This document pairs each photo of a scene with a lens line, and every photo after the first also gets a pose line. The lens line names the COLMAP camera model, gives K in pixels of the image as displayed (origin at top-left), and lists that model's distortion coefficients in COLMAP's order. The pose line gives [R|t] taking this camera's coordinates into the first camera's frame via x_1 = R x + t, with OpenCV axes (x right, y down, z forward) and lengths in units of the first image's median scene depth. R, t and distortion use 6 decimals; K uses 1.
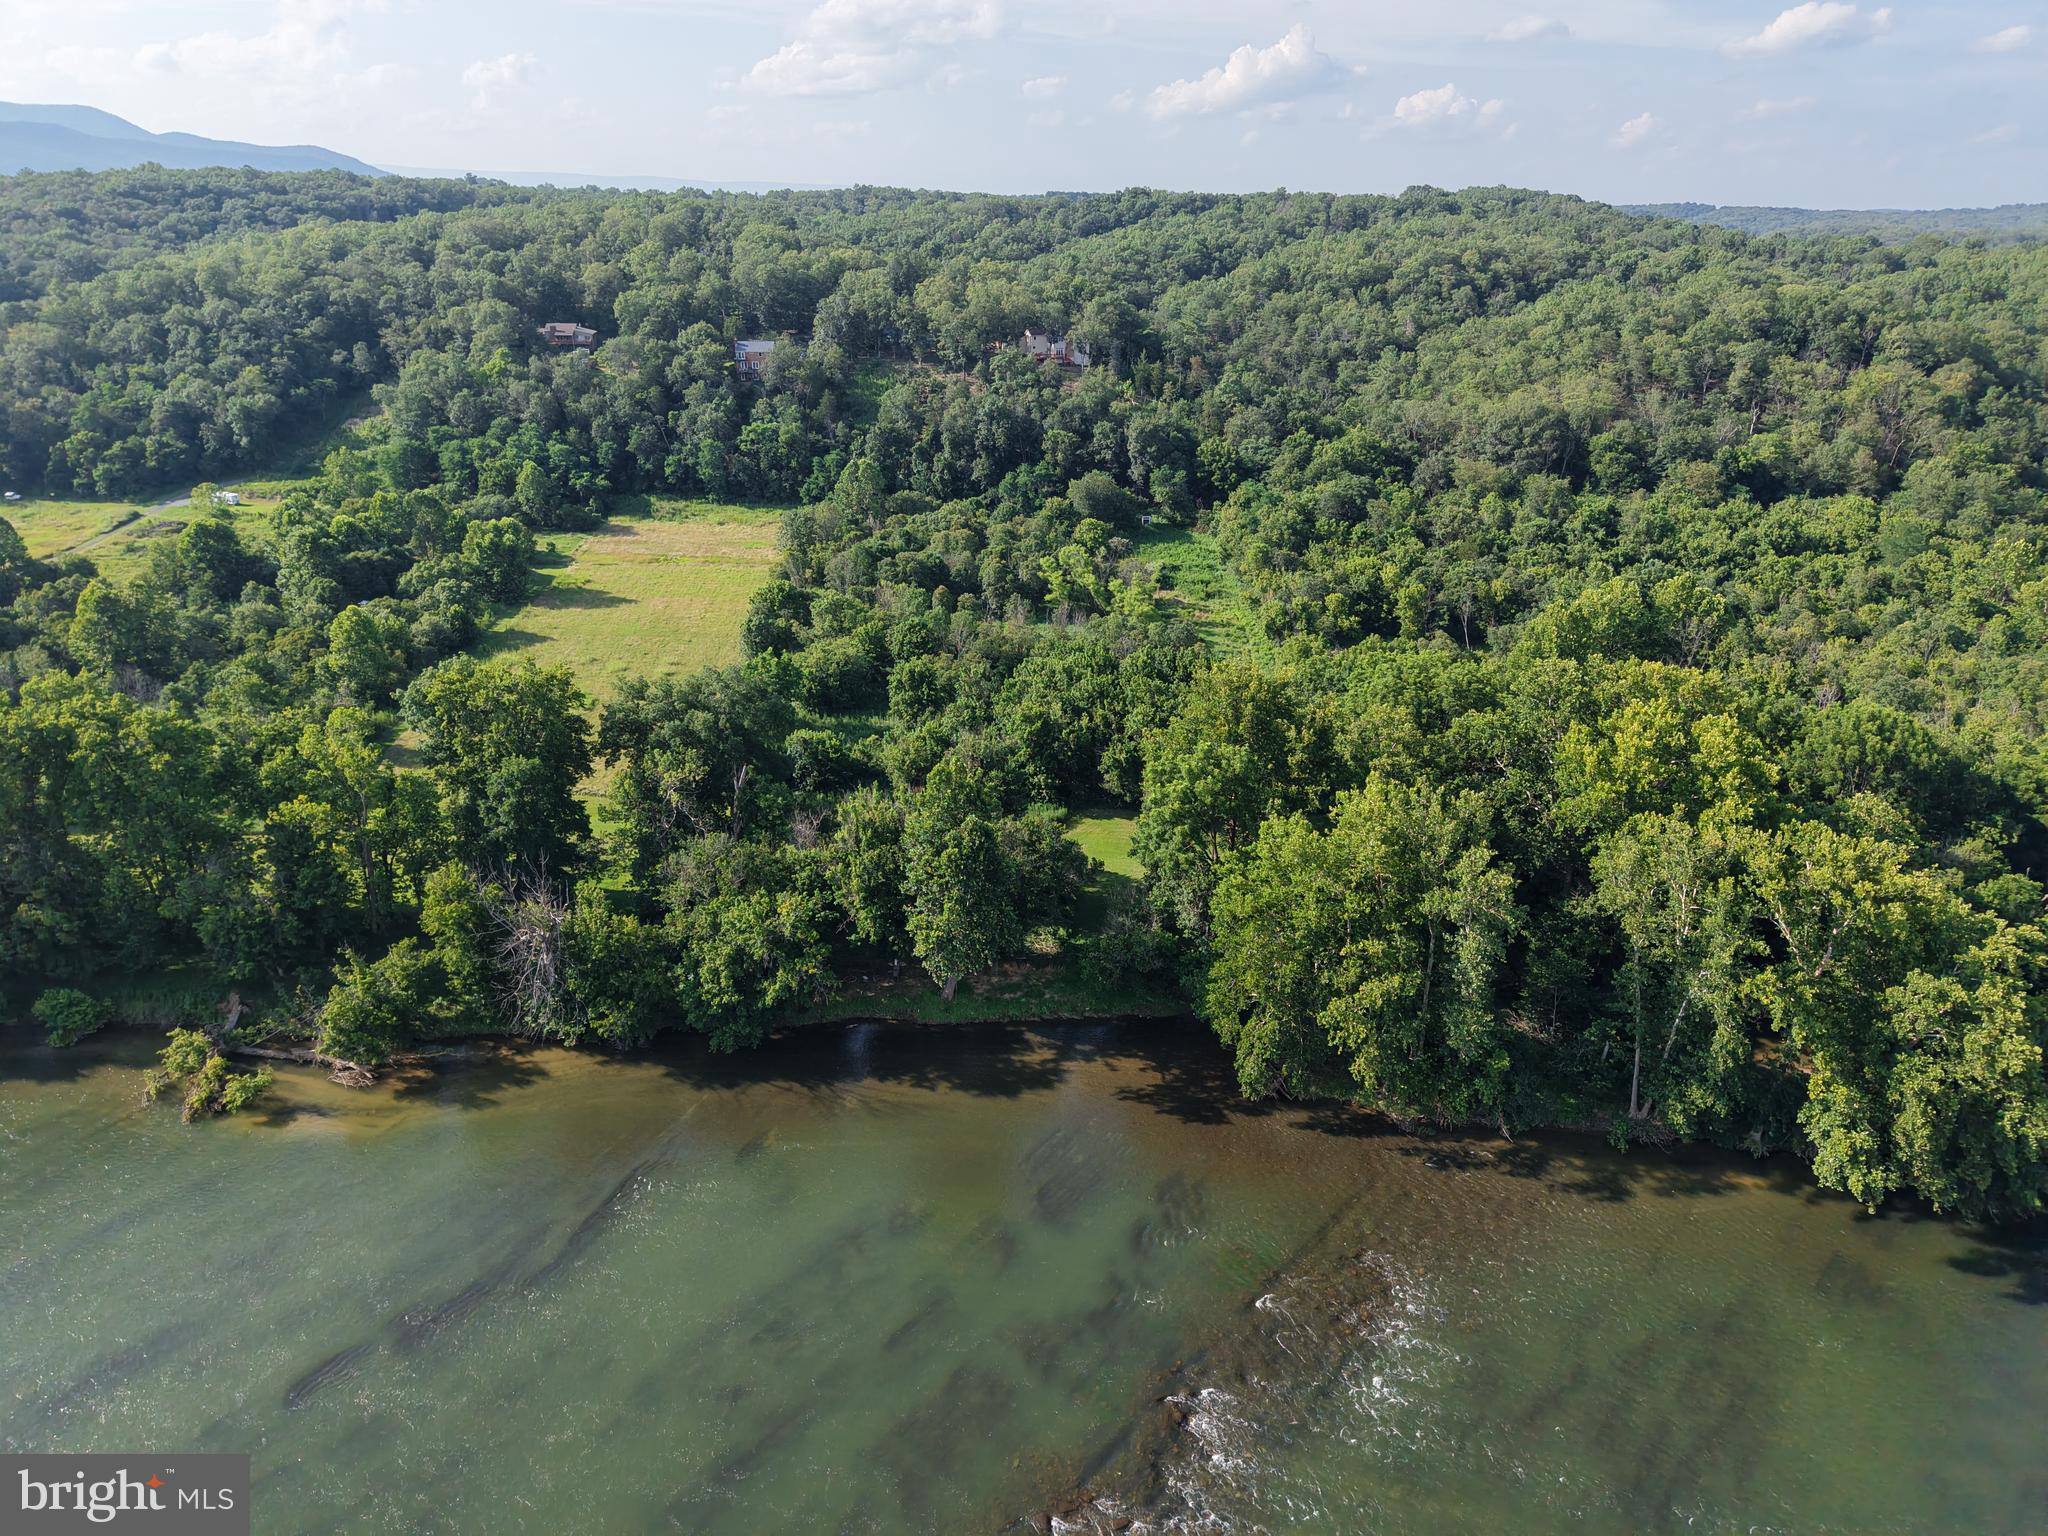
lens RADIAL K [[1370.5, 0, 1024.0], [0, 1370.5, 768.0], [0, 0, 1]] dist [0.025709, -0.030086]
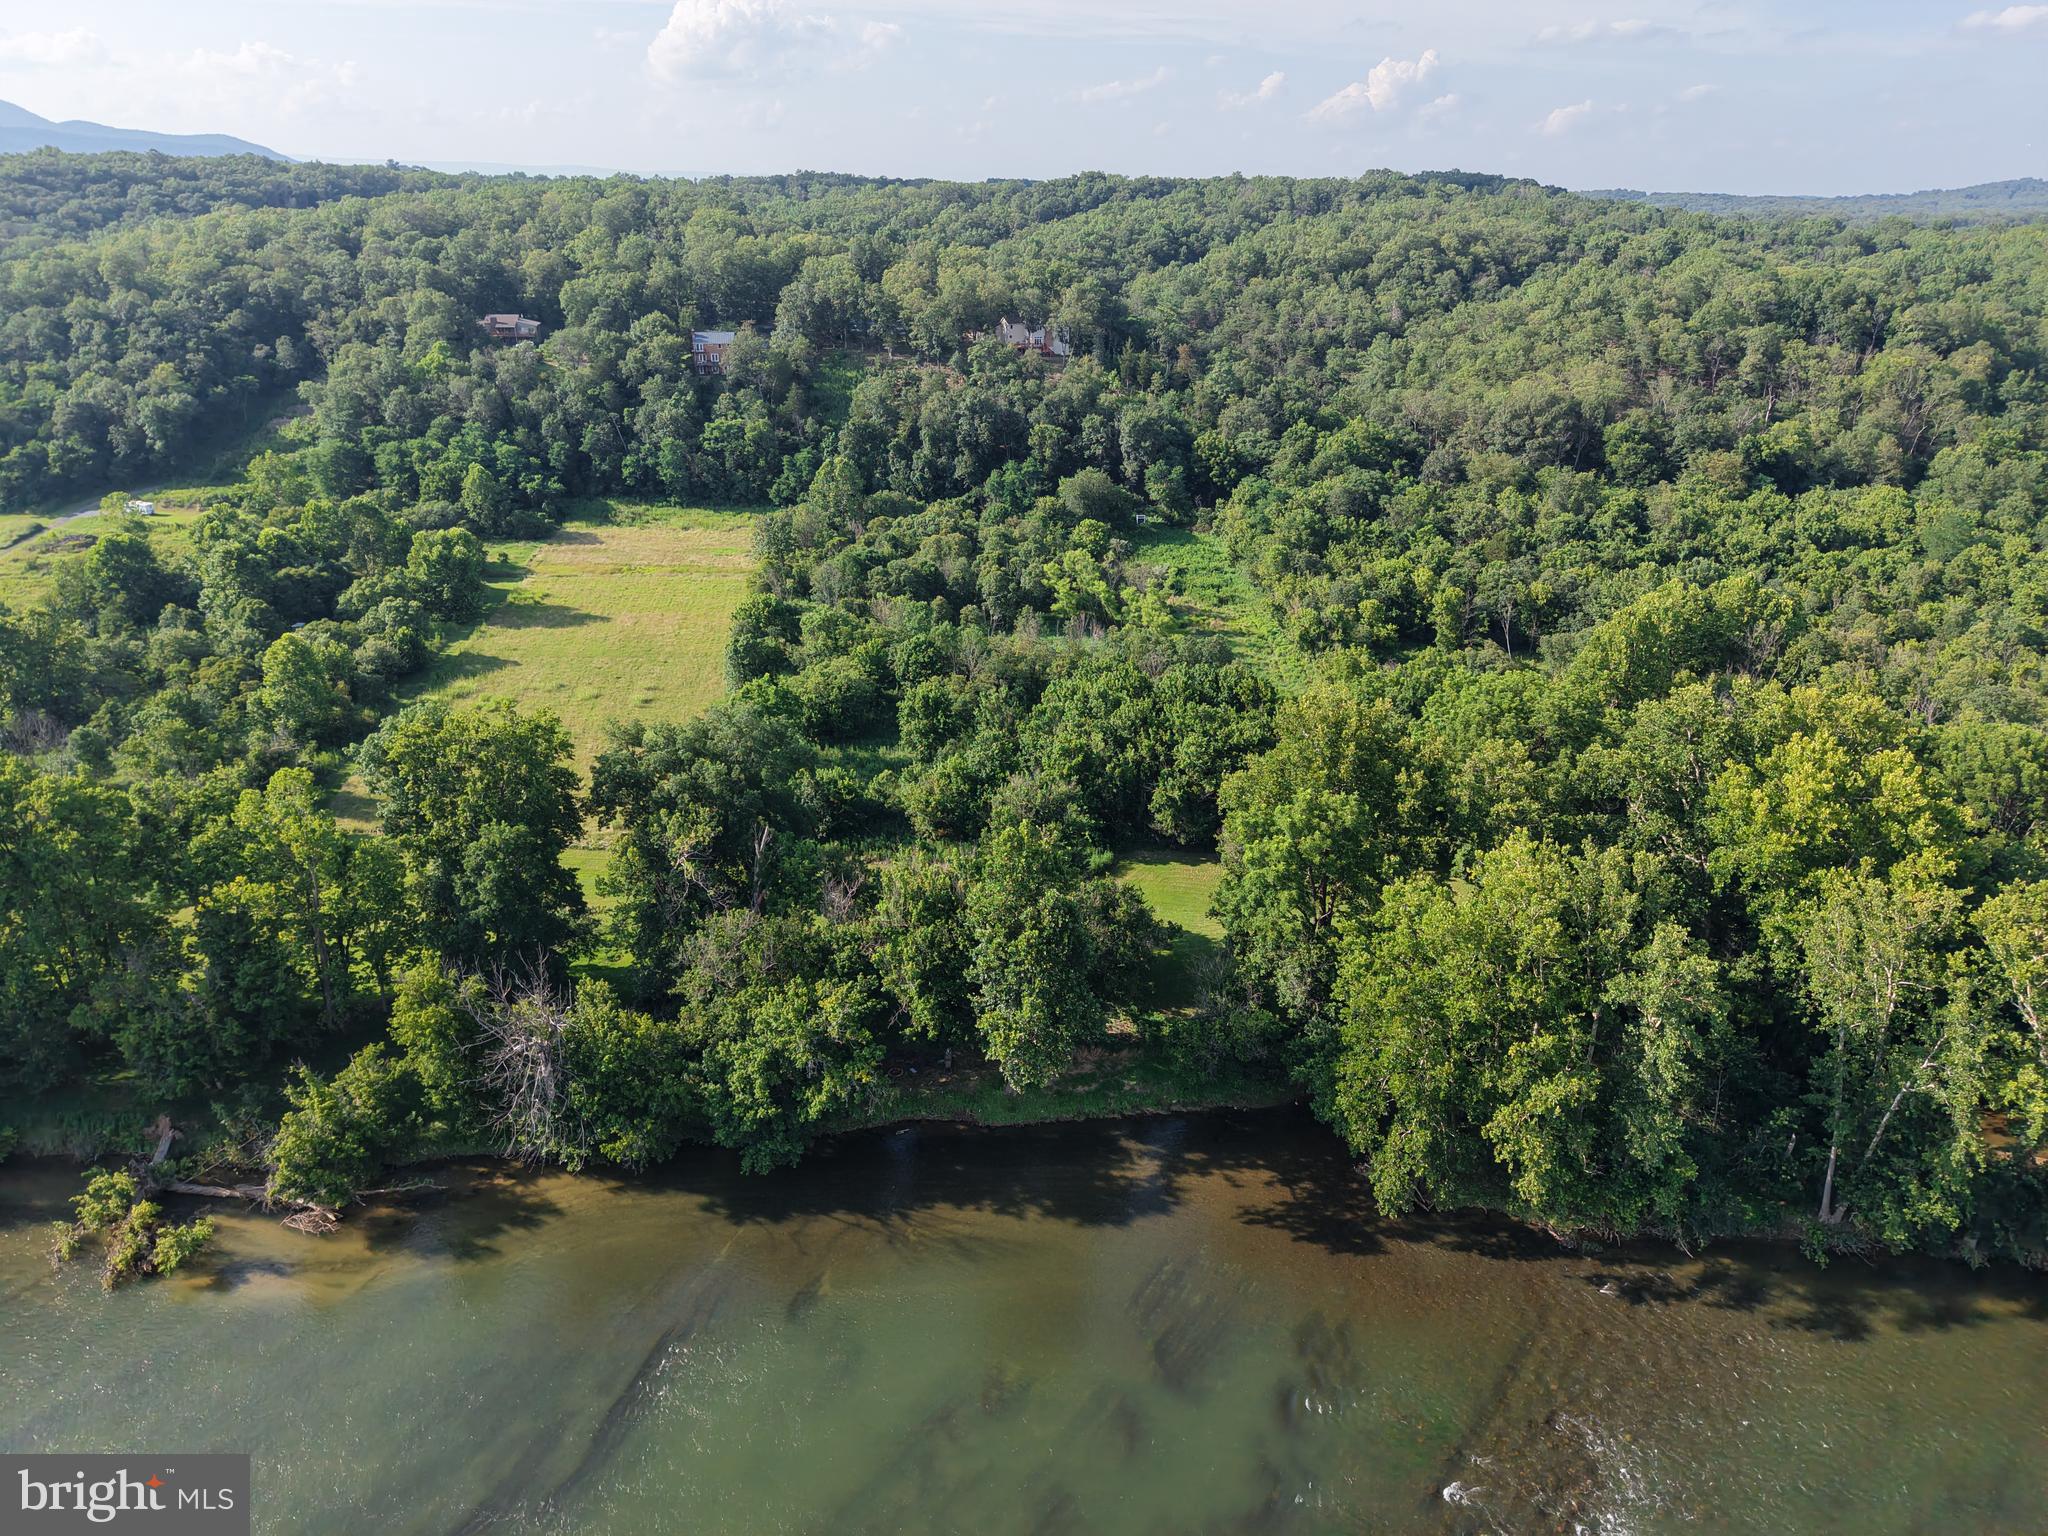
lens RADIAL K [[1370.6, 0, 1024.0], [0, 1370.6, 768.0], [0, 0, 1]] dist [0.018154, -0.017672]
pose [[0.998892, -0.020365, 0.042426, -0.040385], [0.020069, 0.999771, 0.007395, -0.021152], [-0.042567, -0.006536, 0.999072, 0.070425]]
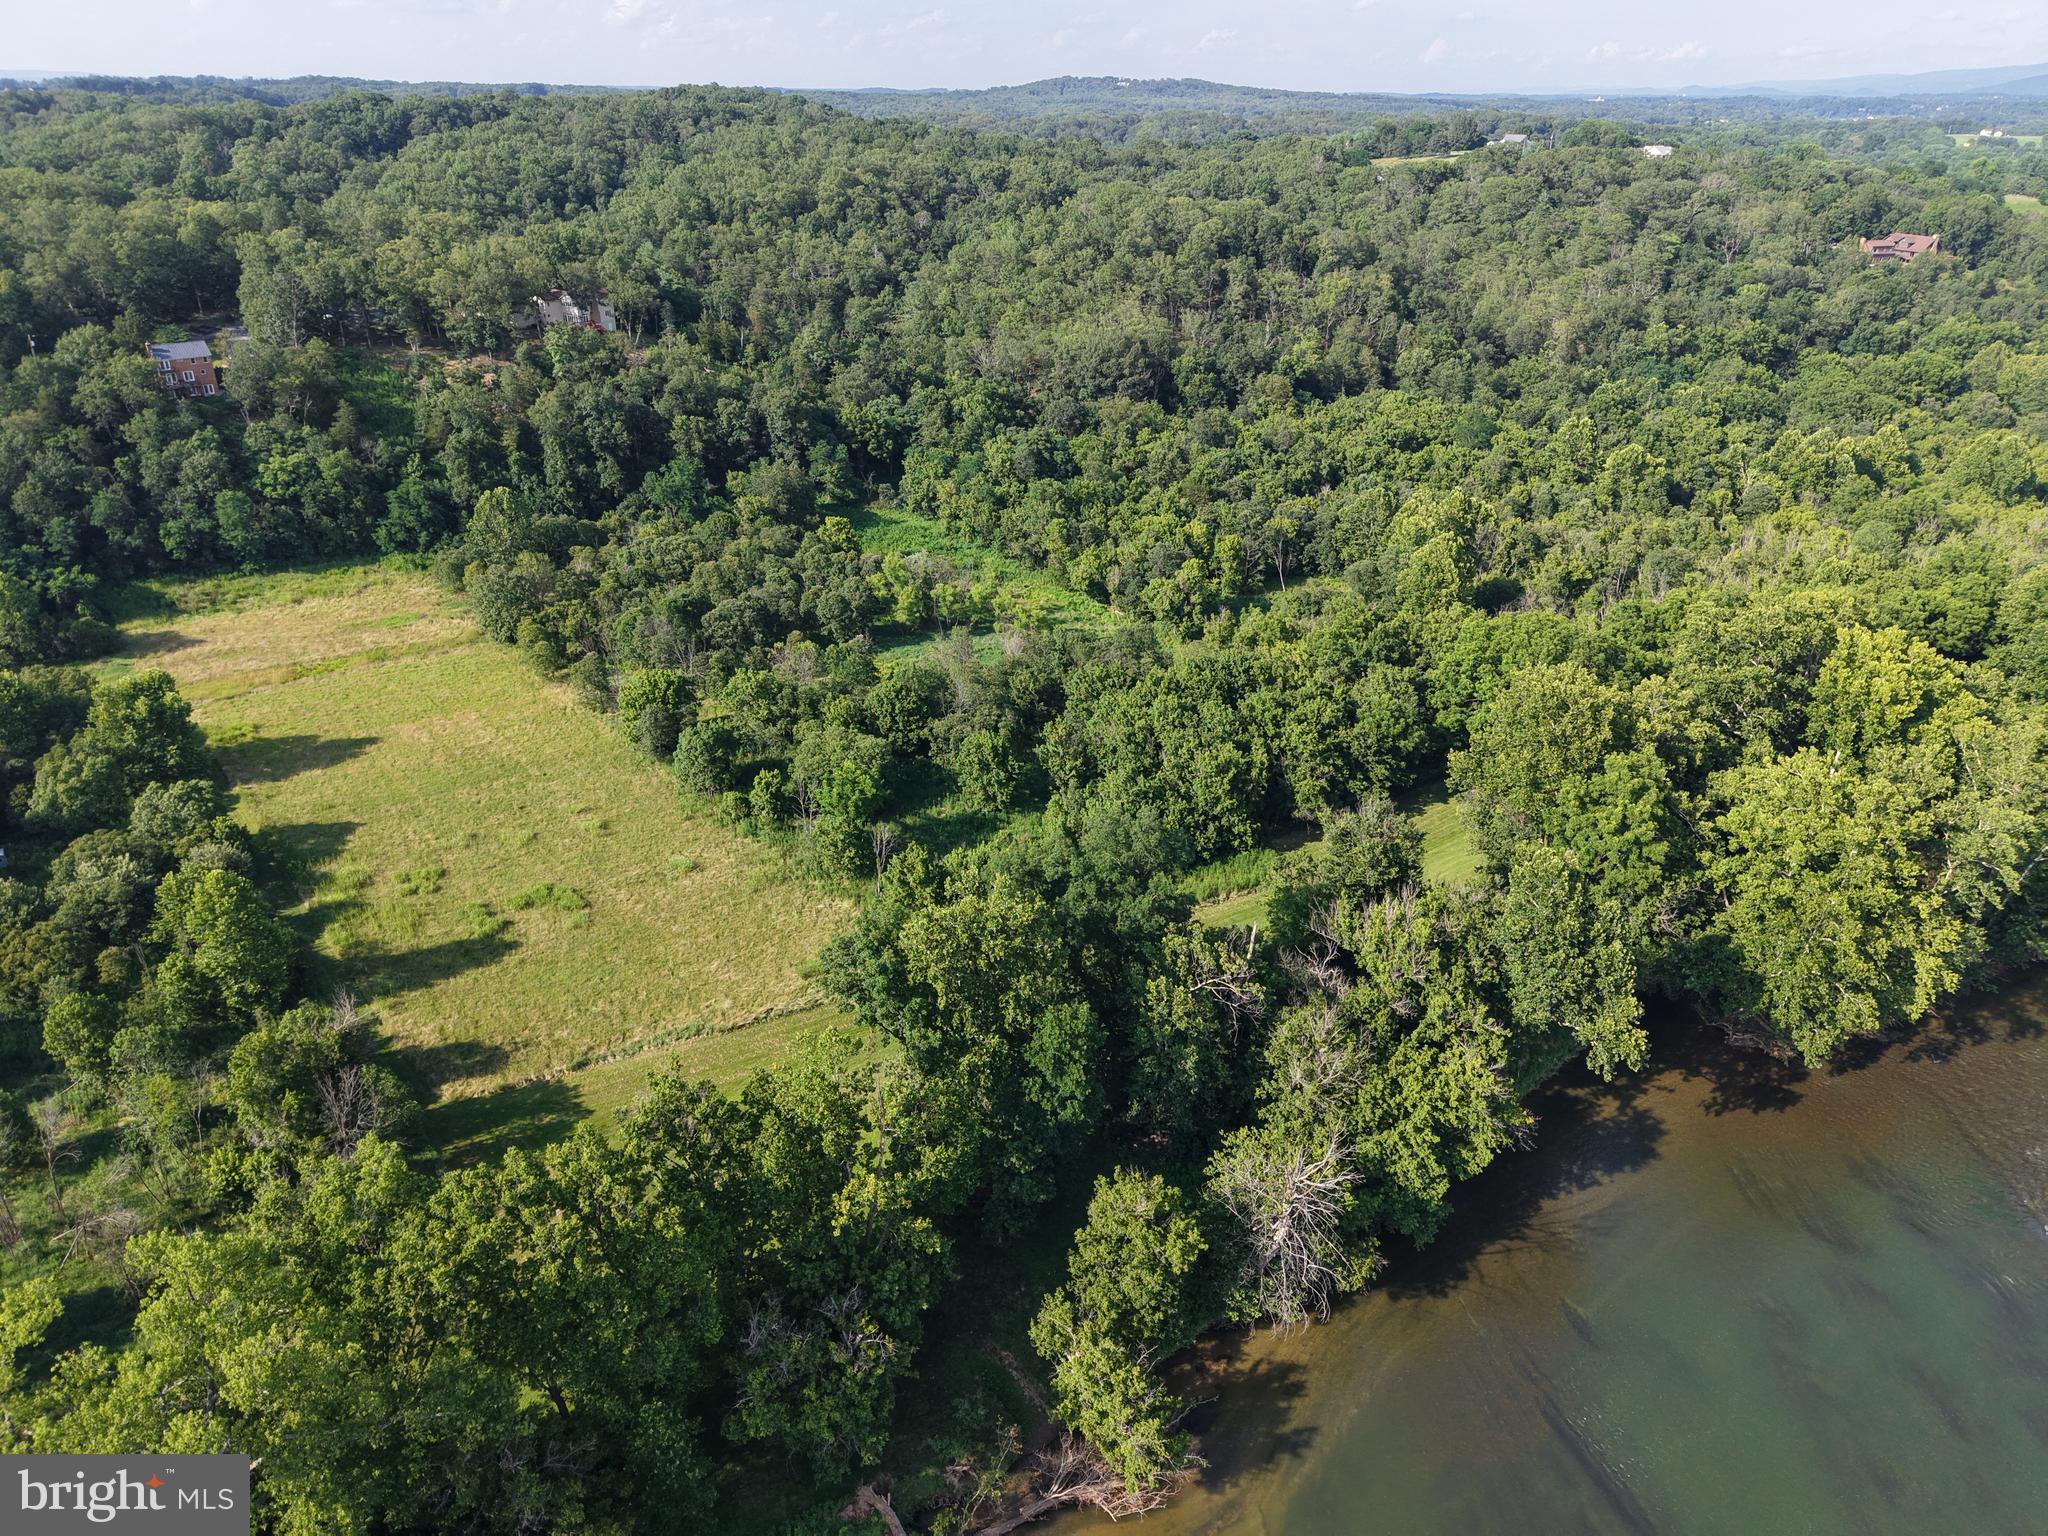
lens RADIAL K [[1355.6, 0, 1024.0], [0, 1355.6, 768.0], [0, 0, 1]] dist [0.027363, -0.061356]
pose [[0.805801, -0.266793, 0.528684, -0.370978], [0.227612, 0.963721, 0.139410, -0.121130], [-0.546697, 0.007998, 0.837292, 0.195417]]
